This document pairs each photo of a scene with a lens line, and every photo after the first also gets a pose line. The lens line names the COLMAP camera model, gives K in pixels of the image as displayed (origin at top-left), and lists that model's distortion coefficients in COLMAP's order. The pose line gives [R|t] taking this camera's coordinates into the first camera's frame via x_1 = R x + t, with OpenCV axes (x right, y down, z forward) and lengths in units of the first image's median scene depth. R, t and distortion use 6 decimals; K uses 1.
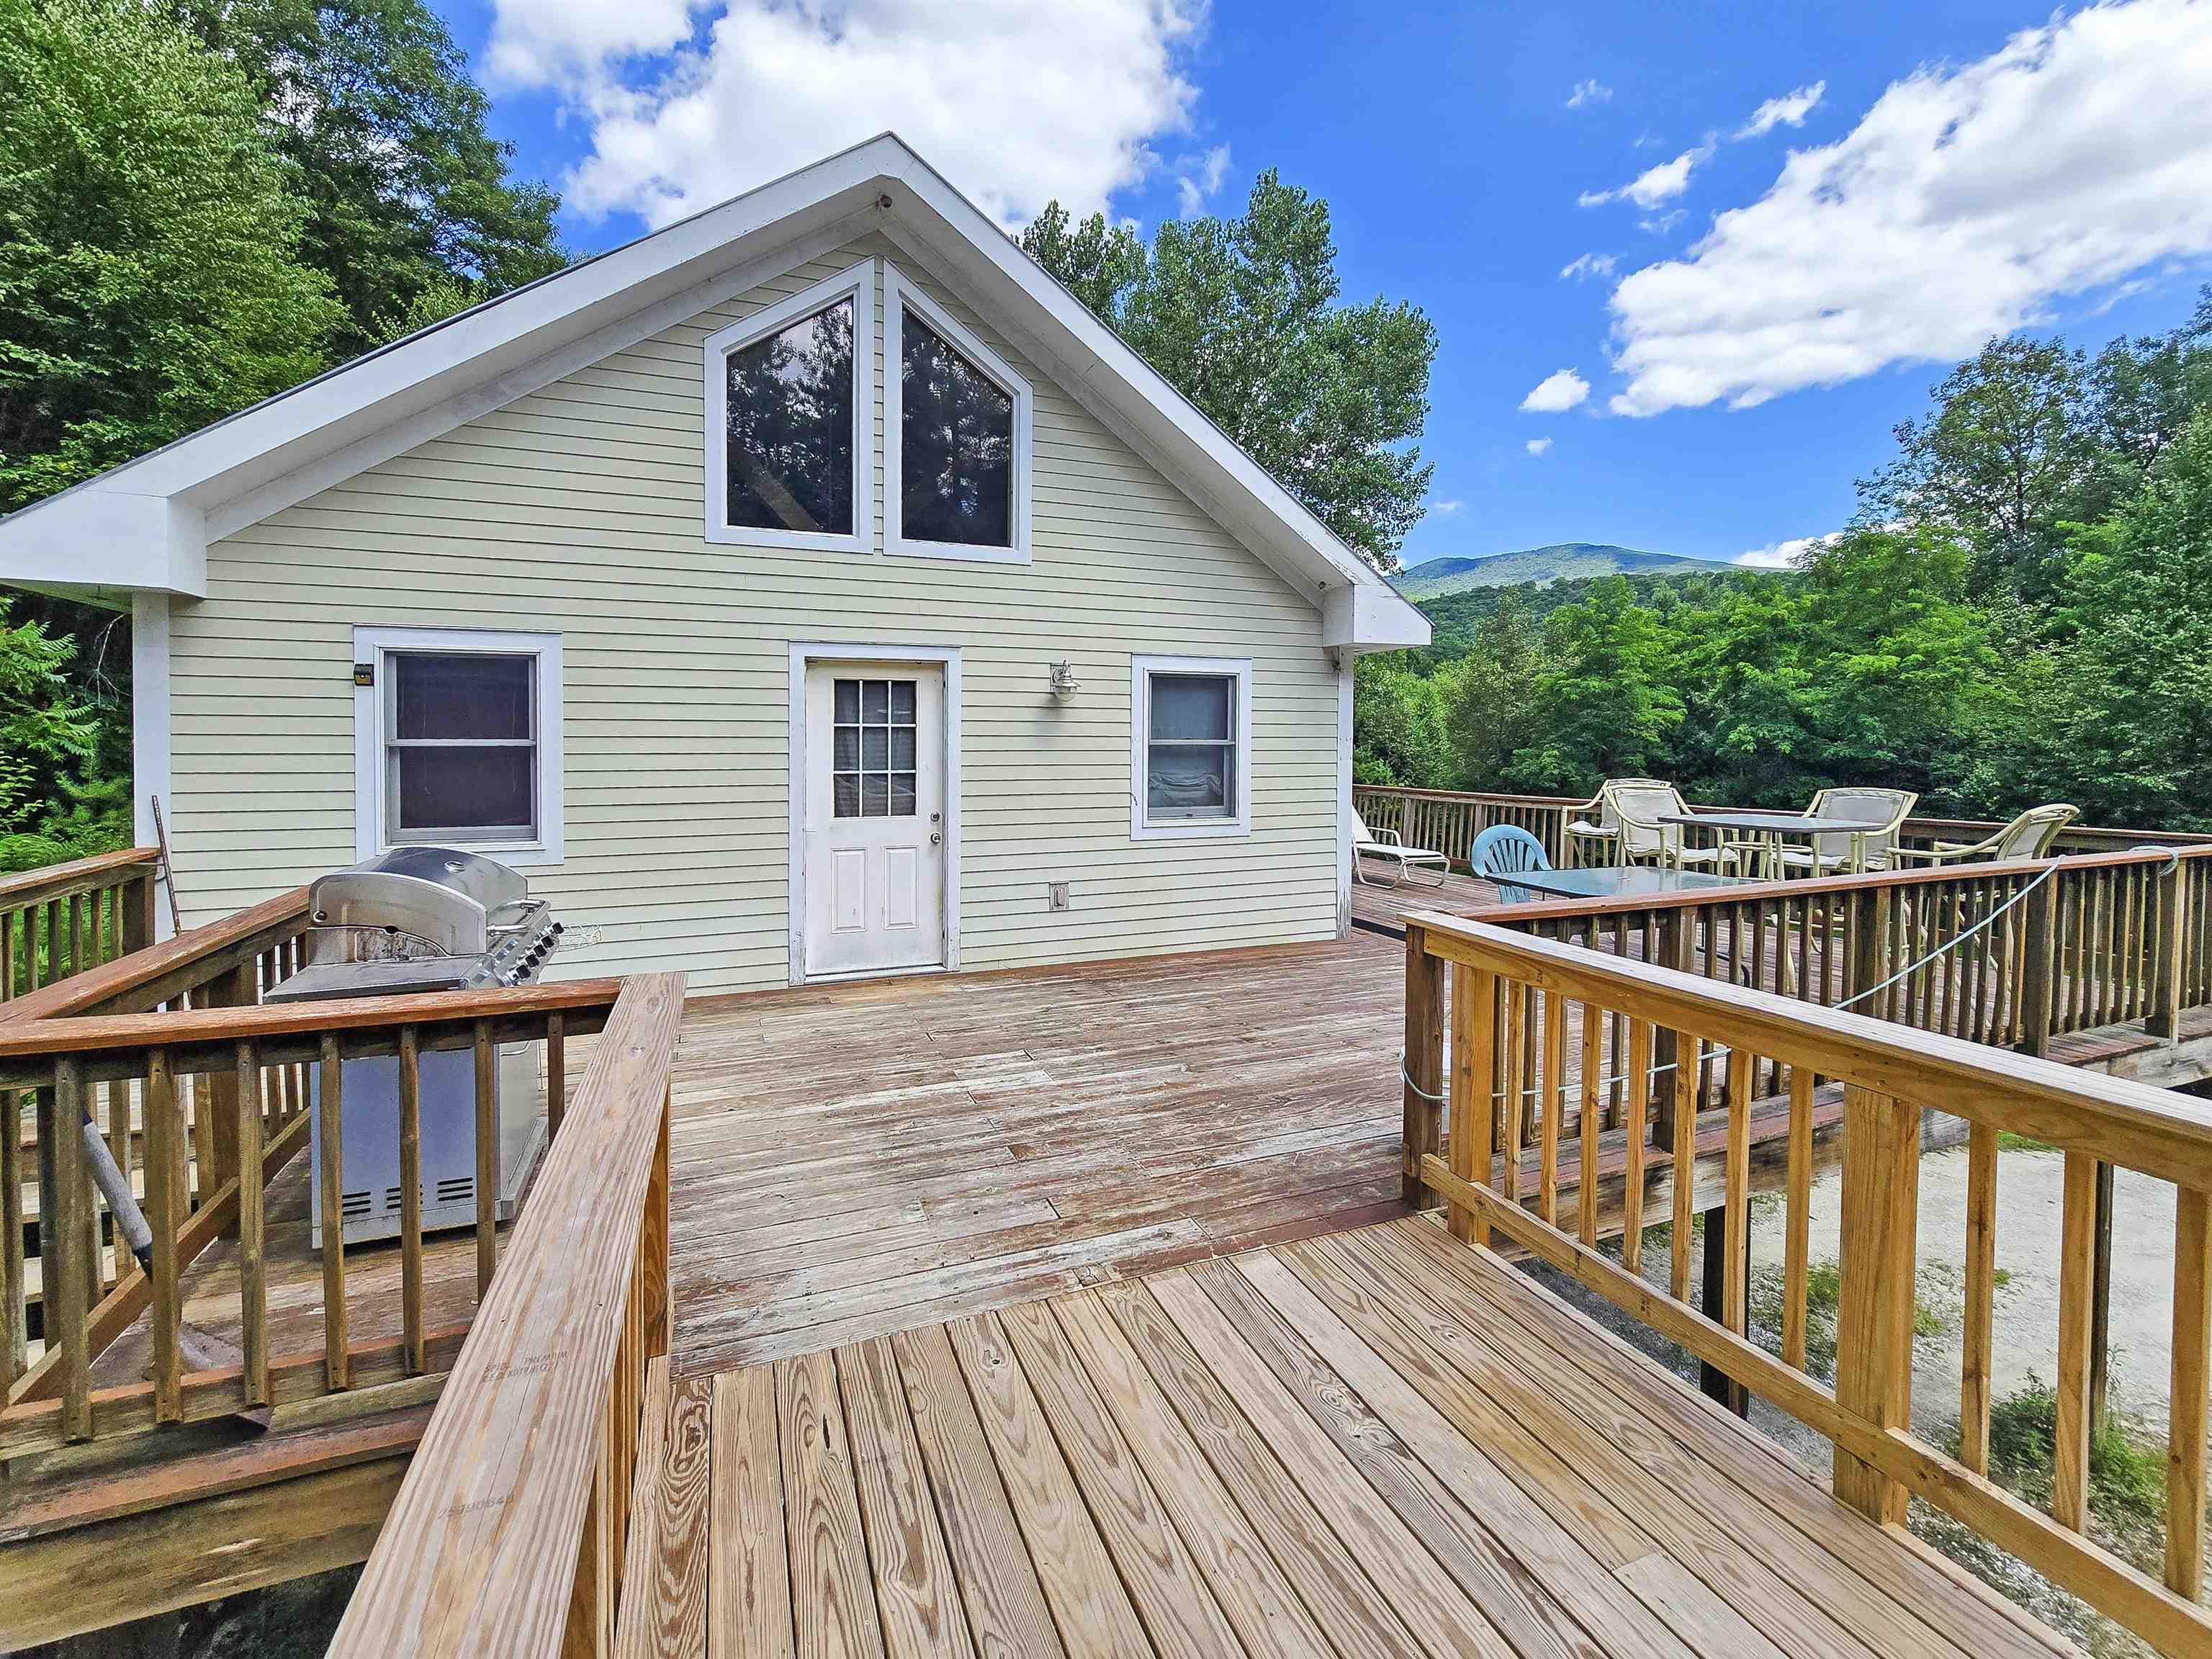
lens RADIAL K [[947.2, 0, 1062.5], [0, 947.2, 759.0], [0, 0, 1]] dist [-0.004750, -0.000102]
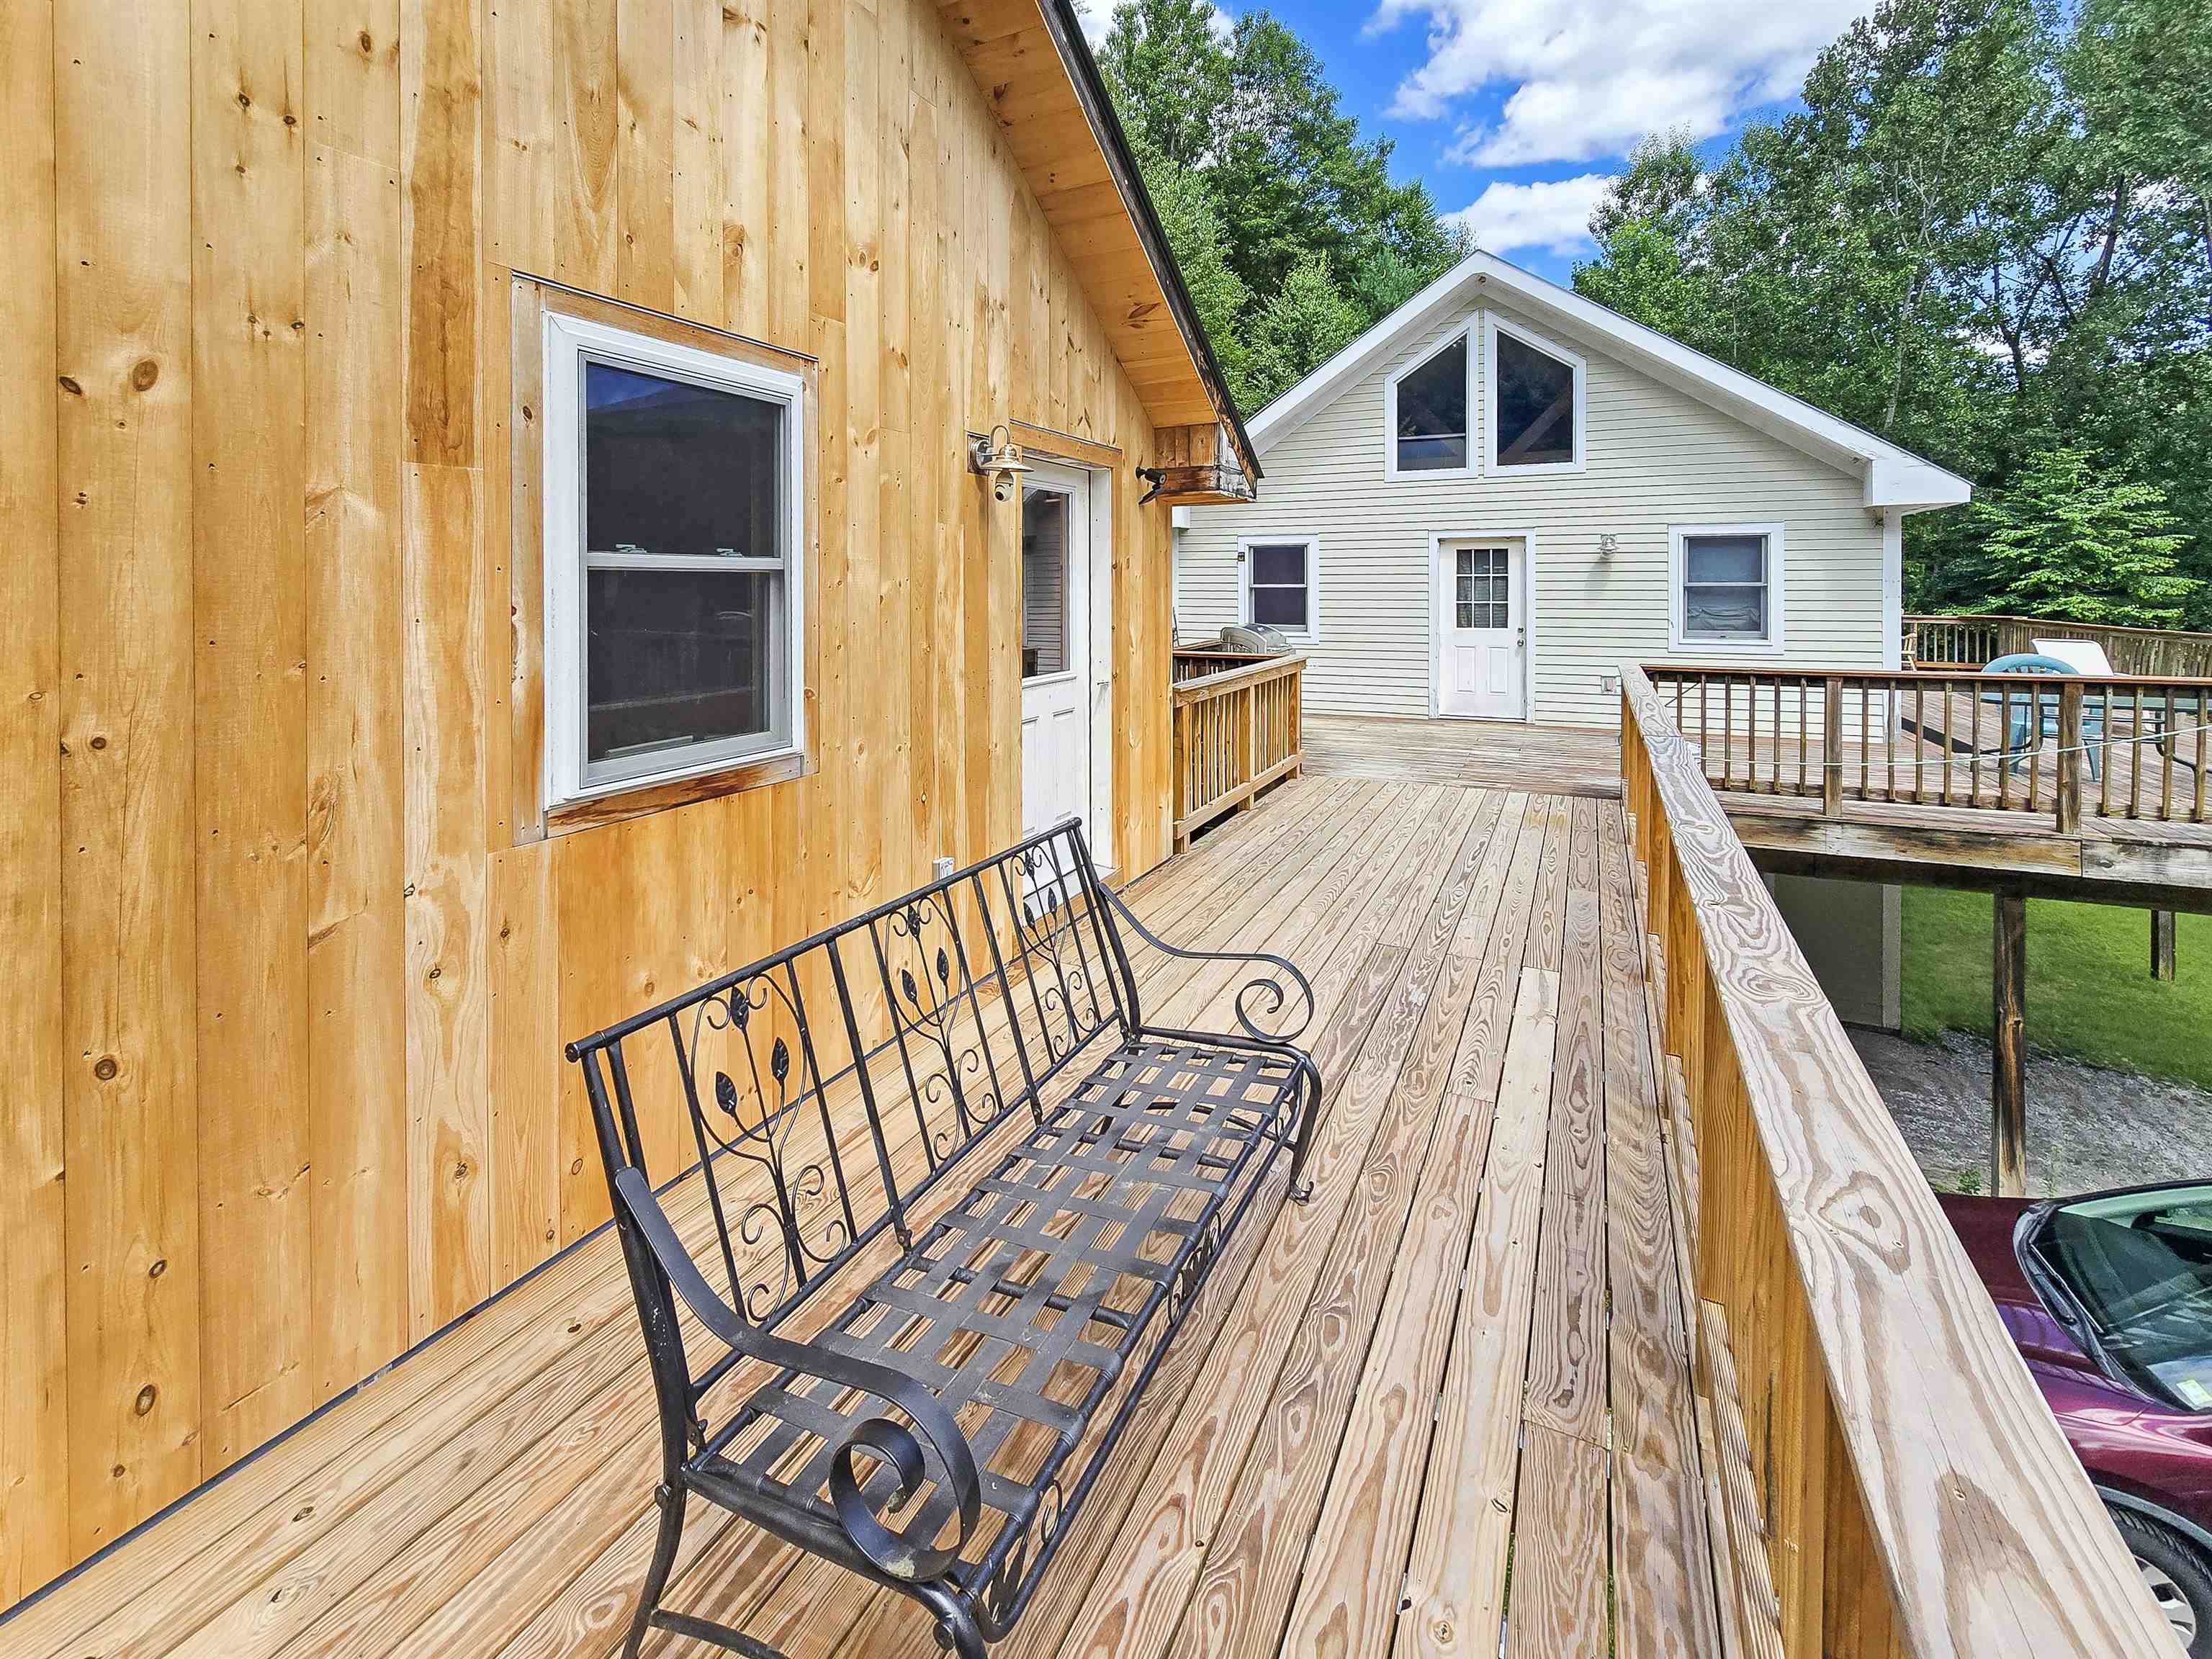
lens RADIAL K [[967.9, 0, 1086.9], [0, 967.9, 594.2], [0, 0, 1]] dist [0.001910, -0.000071]
pose [[0.685579, 0.002422, -0.727994, 0.593207], [-0.010964, 0.999915, -0.006999, 0.019069], [0.727916, 0.012780, 0.685548, -0.733226]]
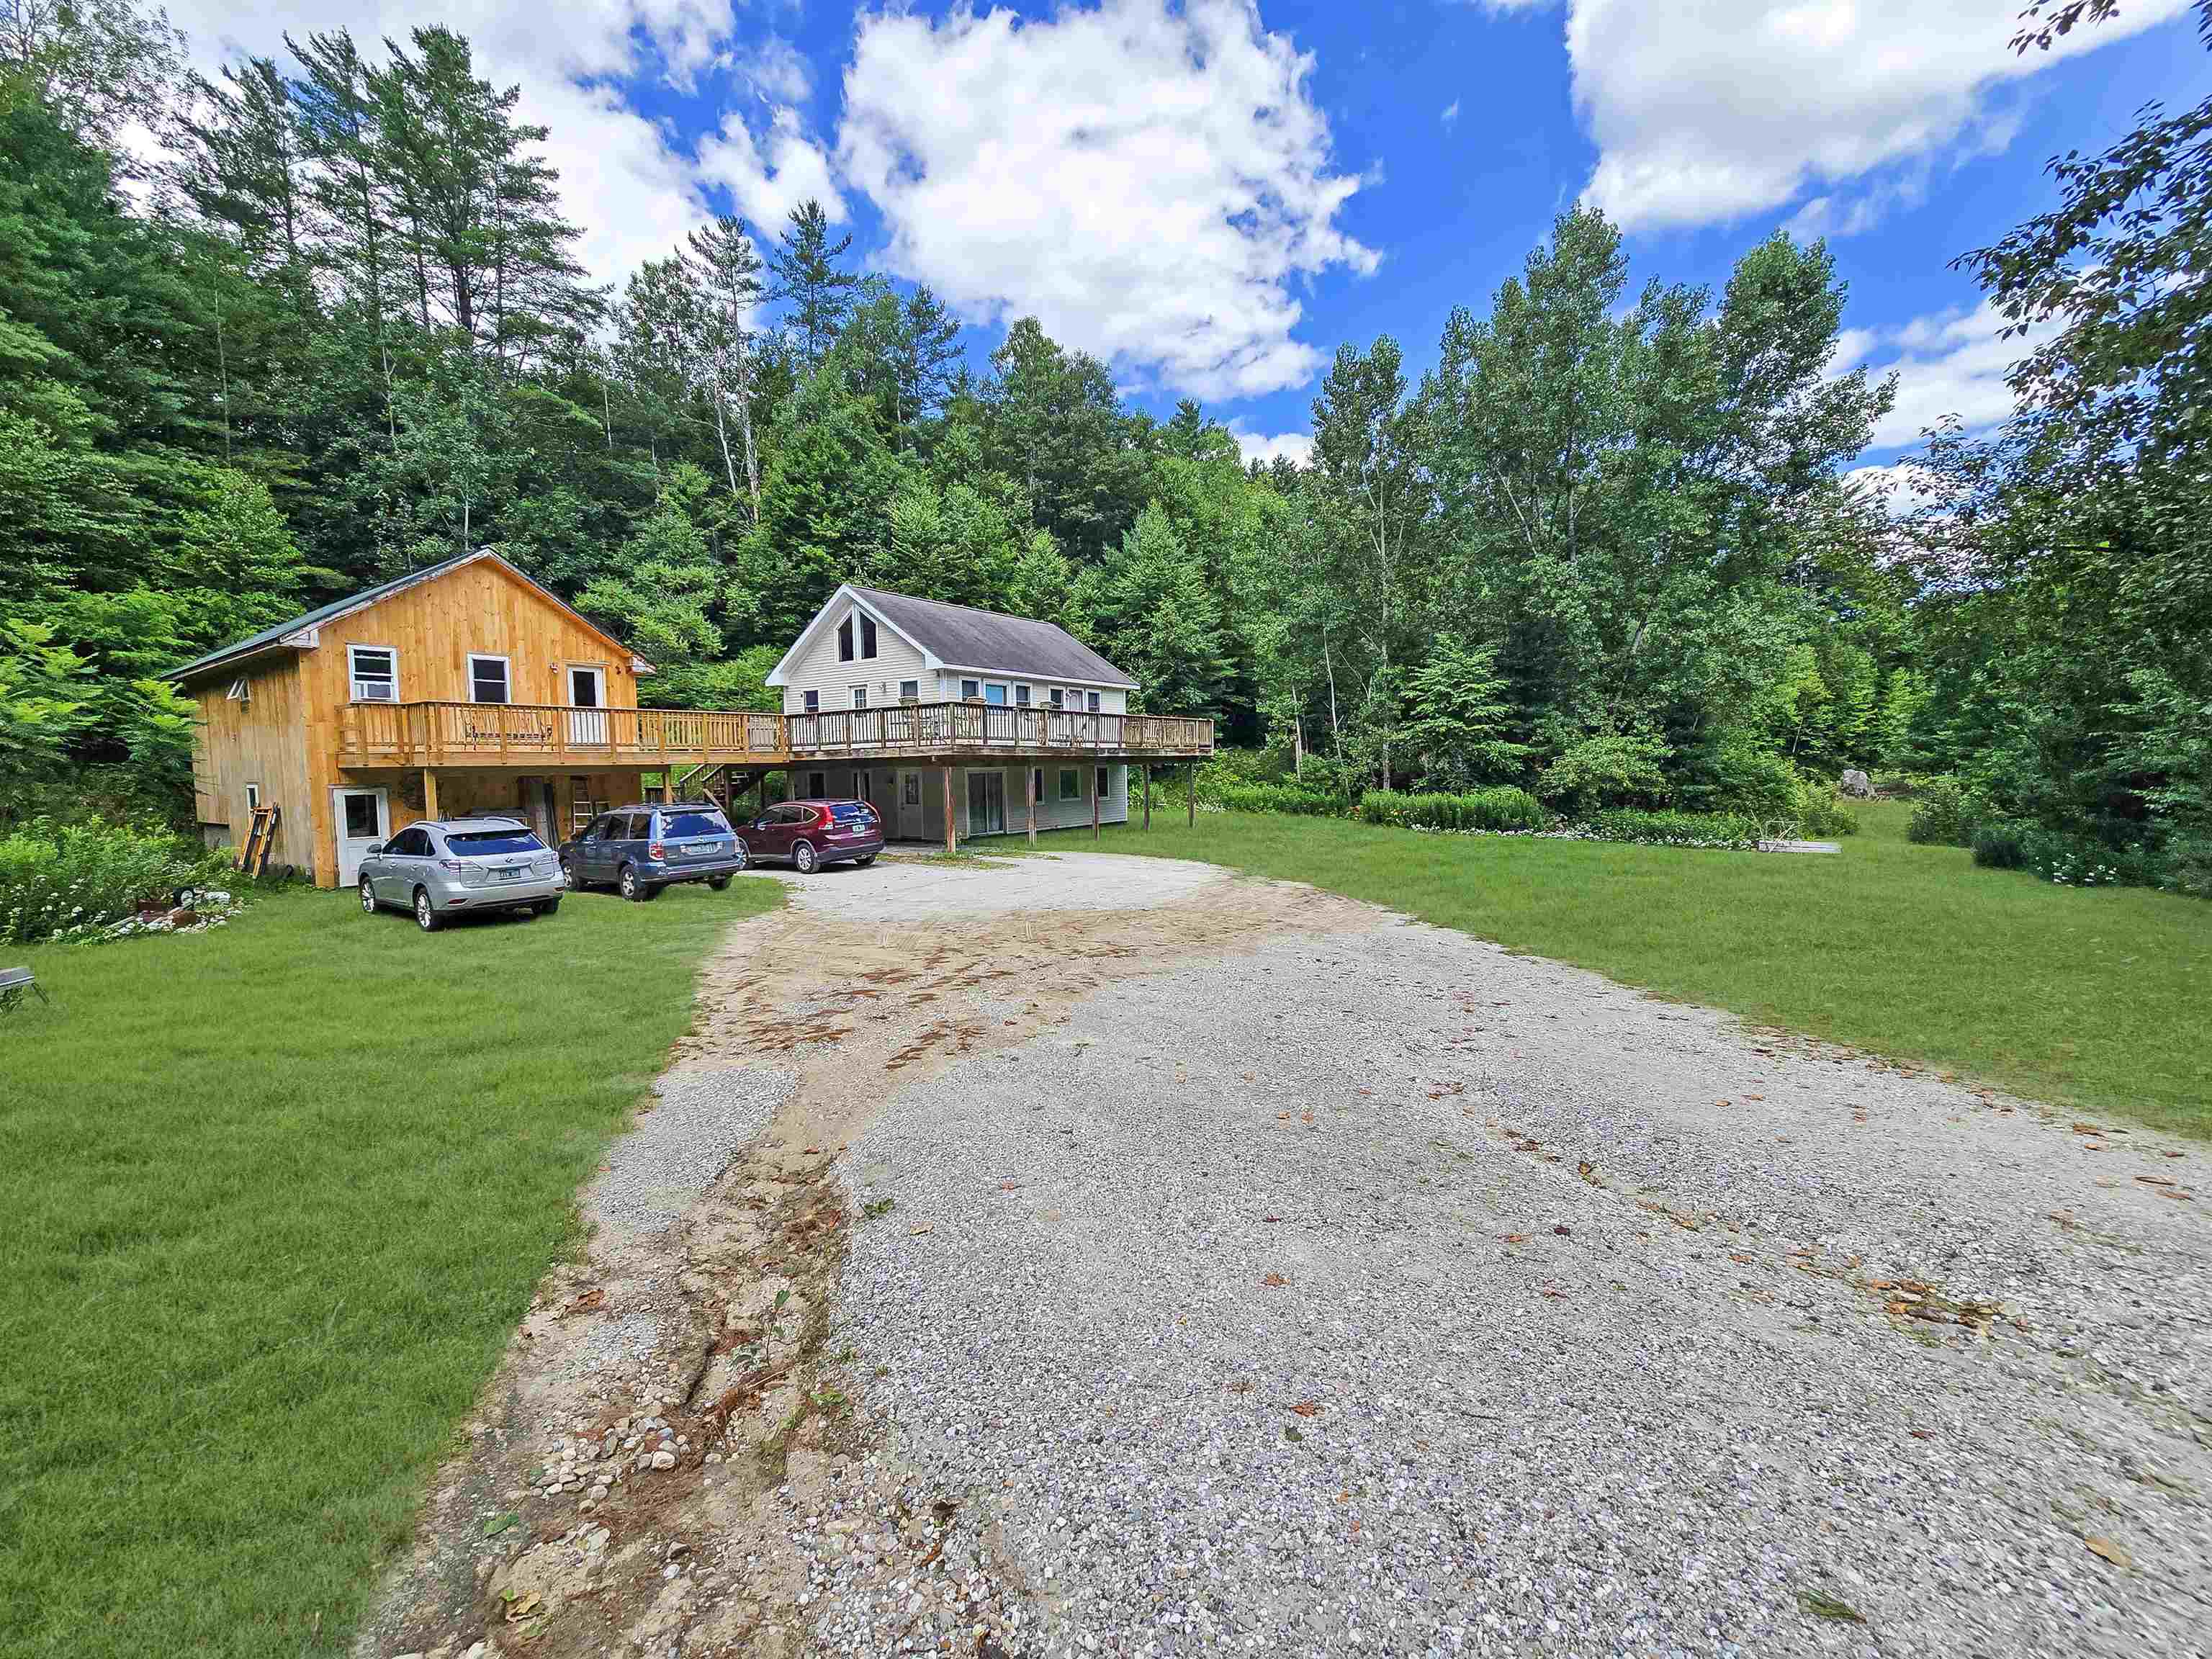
lens RADIAL K [[899.3, 0, 1109.2], [0, 899.3, 819.6], [0, 0, 1]] dist [-0.005660, 0.000153]
pose [[0.582151, 0.032420, -0.812434, 4.279105], [0.003642, 0.999091, 0.042478, 0.391008], [0.813073, -0.027688, 0.581503, -0.648214]]
